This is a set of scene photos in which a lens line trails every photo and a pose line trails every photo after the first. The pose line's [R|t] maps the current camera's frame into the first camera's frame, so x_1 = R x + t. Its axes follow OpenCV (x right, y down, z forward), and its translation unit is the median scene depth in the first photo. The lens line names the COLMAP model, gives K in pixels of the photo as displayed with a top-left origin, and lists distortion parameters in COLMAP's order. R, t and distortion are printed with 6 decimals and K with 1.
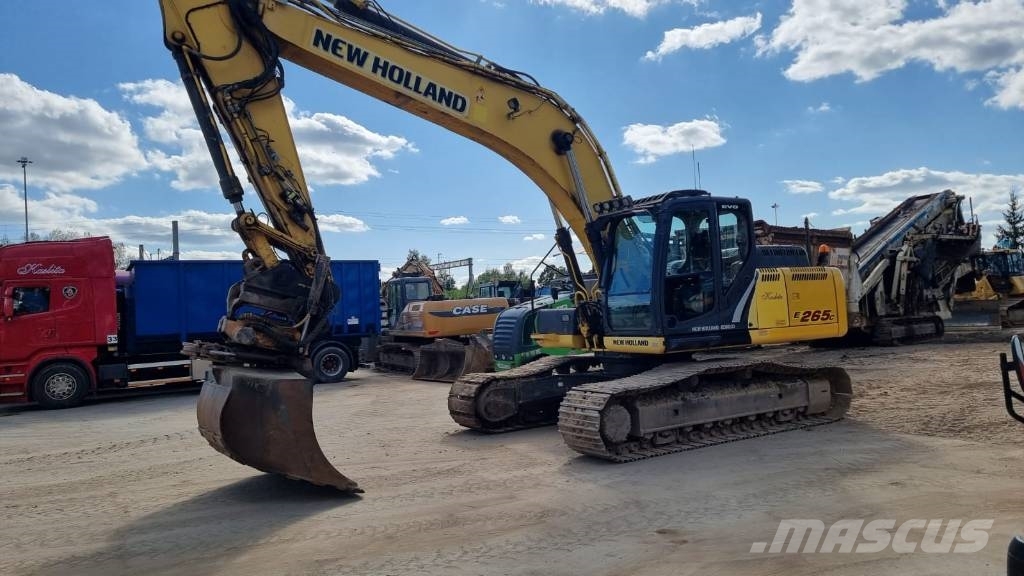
lens RADIAL K [[720.0, 0, 517.6], [0, 720.0, 287.0], [0, 0, 1]] dist [0.073131, -0.060422]
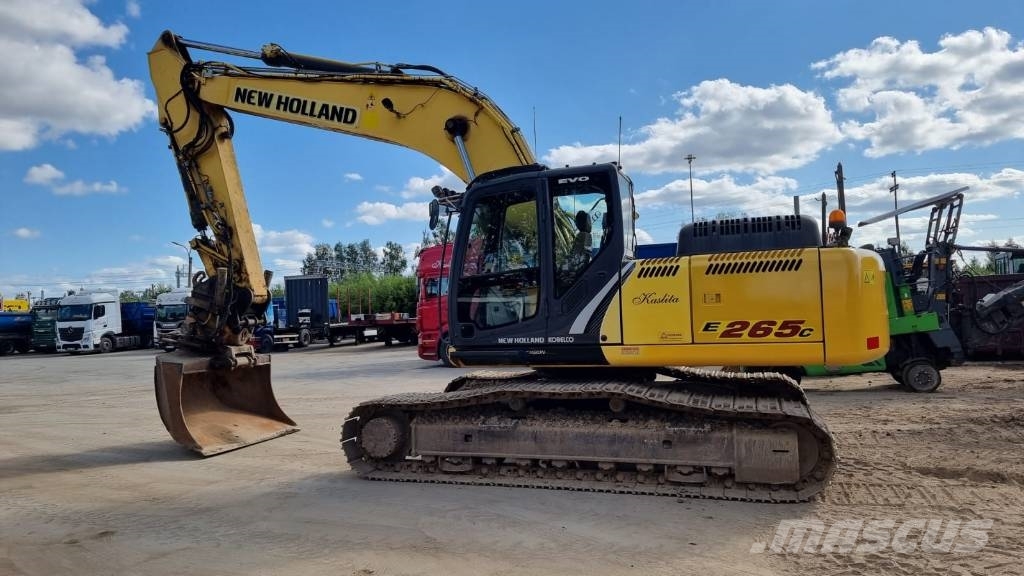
lens RADIAL K [[720.0, 0, 504.5], [0, 720.0, 285.6], [0, 0, 1]] dist [0.073131, -0.060422]
pose [[0.610124, -0.000295, -0.792306, 0.821792], [0.031442, 0.999221, 0.023840, -0.021056], [0.791682, -0.039457, 0.609658, 0.473880]]
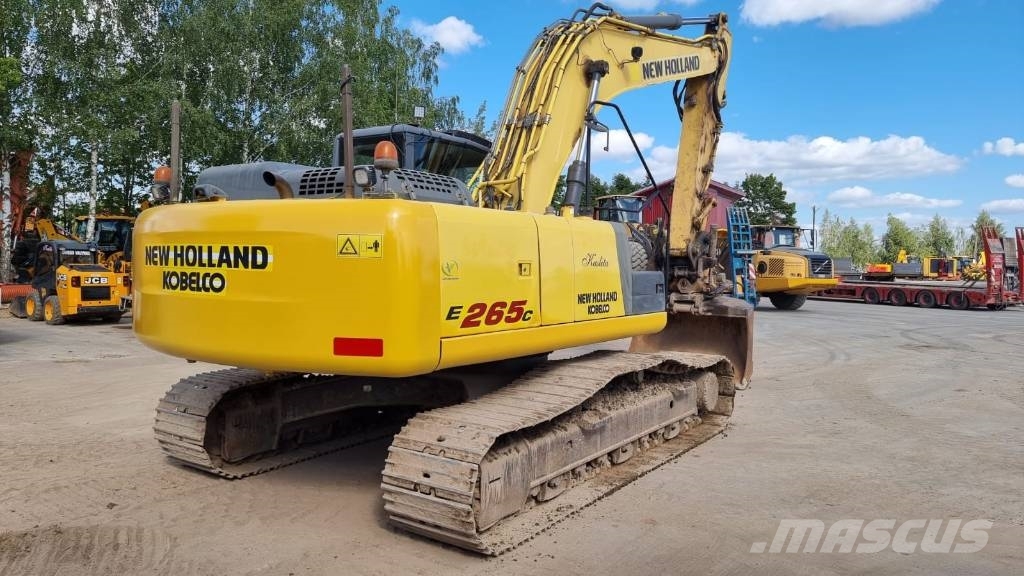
lens RADIAL K [[720.0, 0, 516.6], [0, 720.0, 290.3], [0, 0, 1]] dist [0.073131, -0.060422]
pose [[0.923597, 0.039803, 0.381293, 0.263378], [-0.069645, 0.995466, 0.064784, -0.005950], [-0.376985, -0.086389, 0.922182, 0.611848]]
